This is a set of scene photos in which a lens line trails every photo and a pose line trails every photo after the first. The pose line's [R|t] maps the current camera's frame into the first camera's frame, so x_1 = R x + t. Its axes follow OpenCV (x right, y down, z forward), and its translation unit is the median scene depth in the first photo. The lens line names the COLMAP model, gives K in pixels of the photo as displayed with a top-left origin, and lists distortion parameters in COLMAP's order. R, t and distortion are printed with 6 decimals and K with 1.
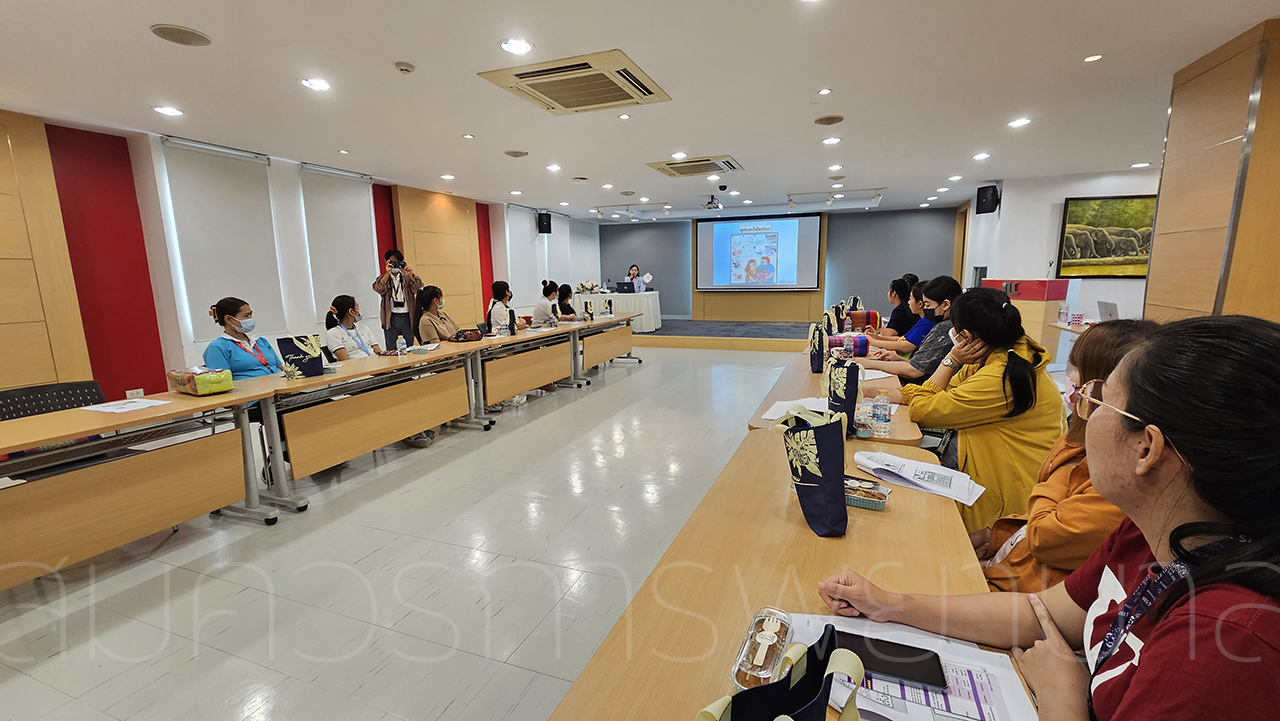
lens RADIAL K [[515.7, 0, 643.3], [0, 515.7, 356.7], [0, 0, 1]] dist [0.004238, -0.000636]
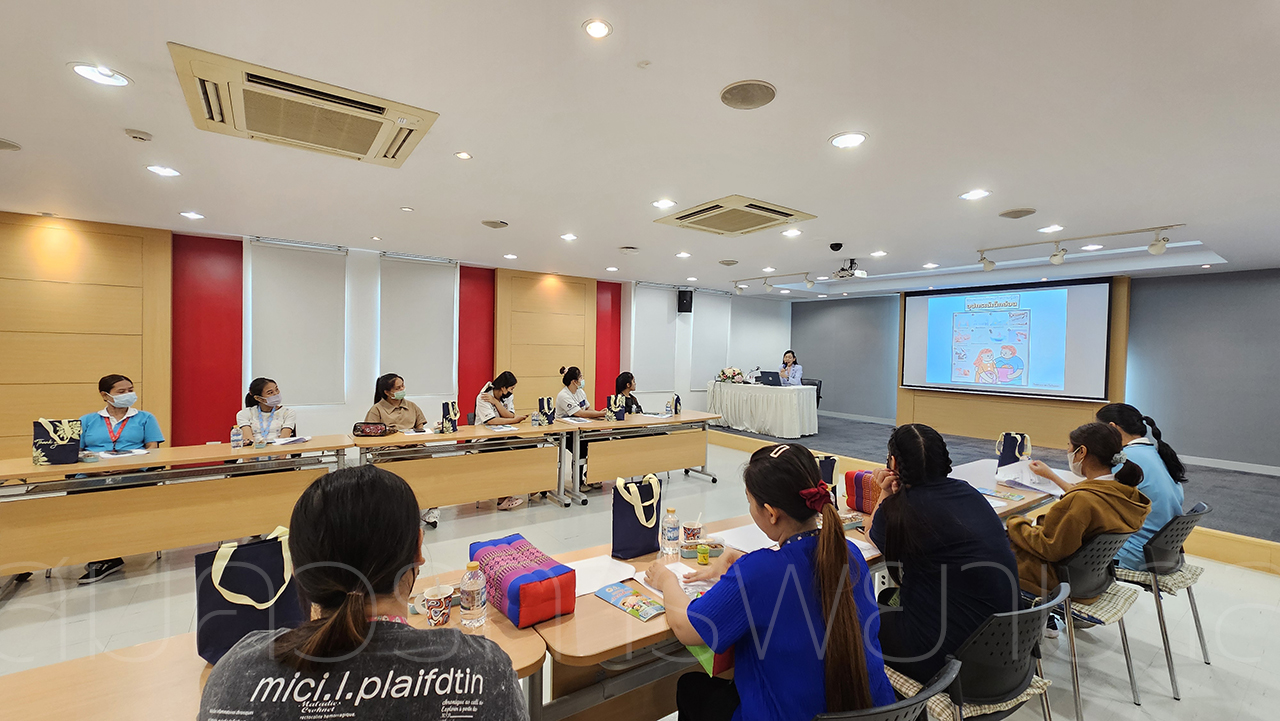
lens RADIAL K [[515.7, 0, 646.7], [0, 515.7, 355.2], [0, 0, 1]] dist [0.004238, -0.000636]
pose [[0.840991, 0.041386, -0.539464, 0.290955], [-0.121672, 0.985998, -0.114036, -0.068973], [0.527191, 0.161541, 0.834251, 0.285287]]
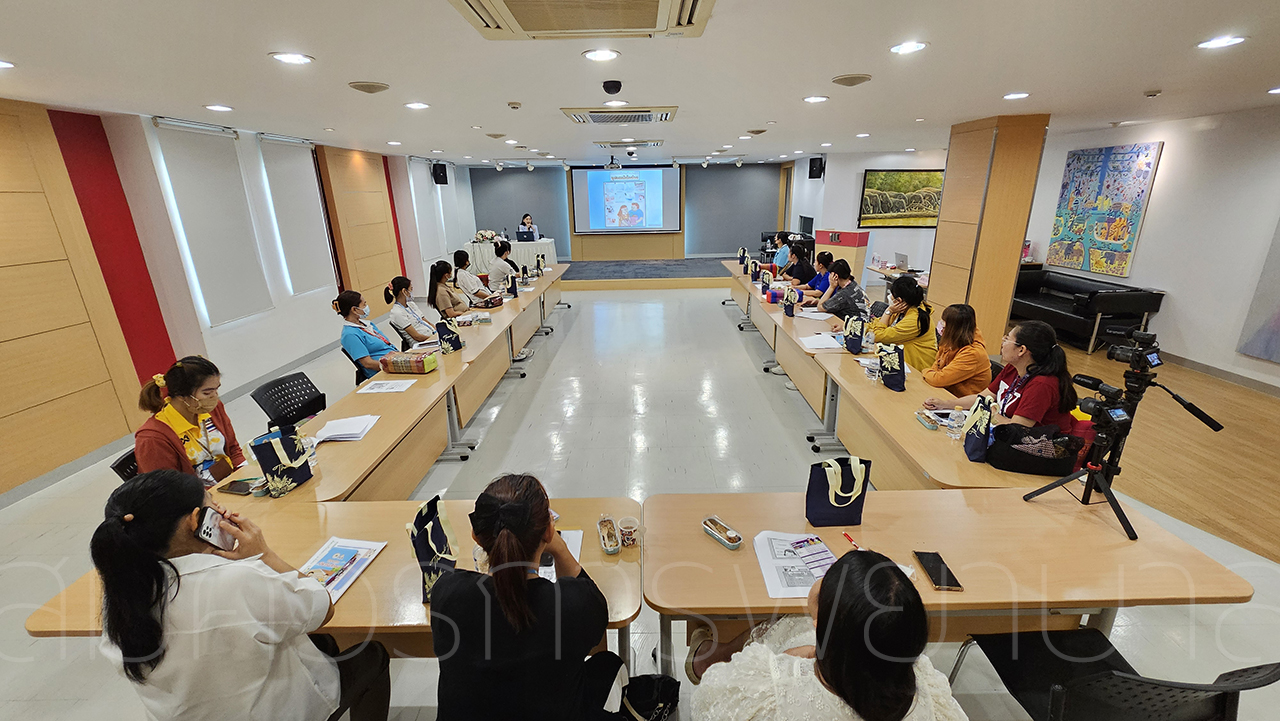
lens RADIAL K [[515.7, 0, 633.0], [0, 515.7, 356.4], [0, 0, 1]] dist [0.004238, -0.000636]
pose [[0.939075, -0.105663, 0.327067, -0.249790], [0.058674, 0.986888, 0.150364, -0.044182], [-0.338667, -0.122013, 0.932962, -0.140101]]
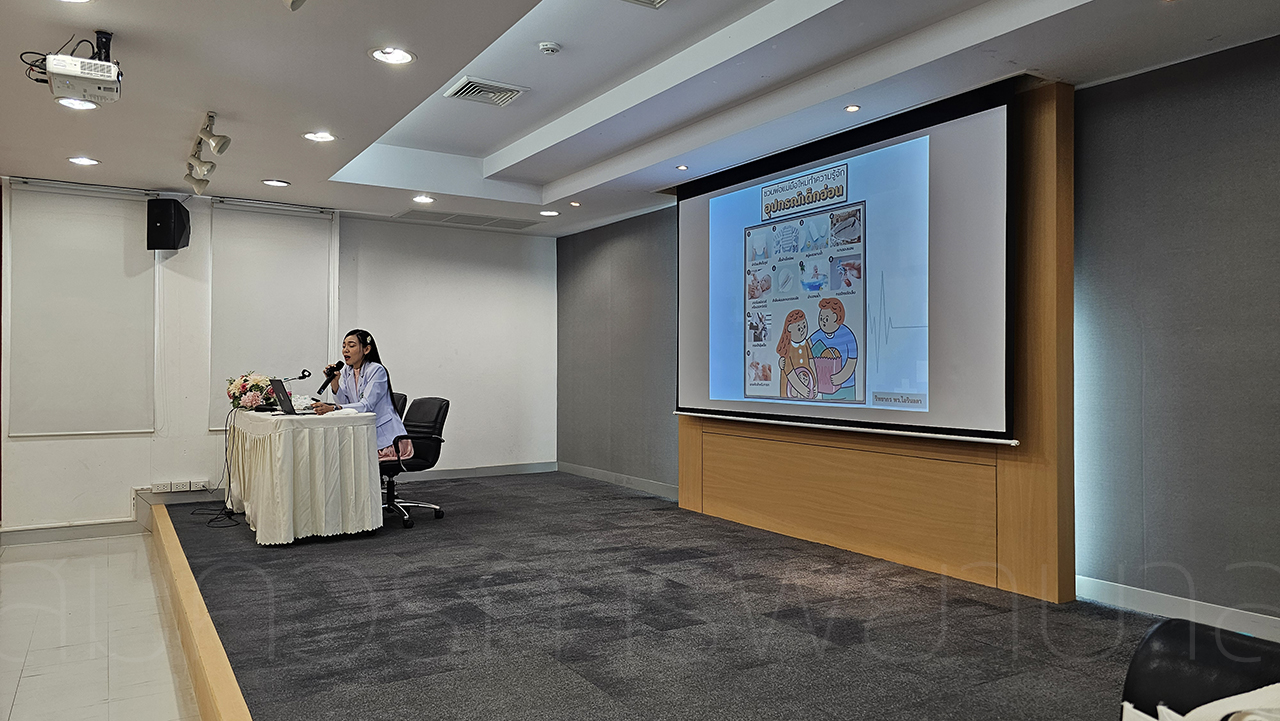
lens RADIAL K [[845.9, 0, 634.5], [0, 845.9, 362.7], [0, 0, 1]] dist [0.044025, -0.018698]
pose [[0.799324, 0.017077, -0.600657, 0.588486], [-0.112374, 0.986209, -0.121503, -0.142331], [0.590299, 0.164619, 0.790220, 0.873386]]
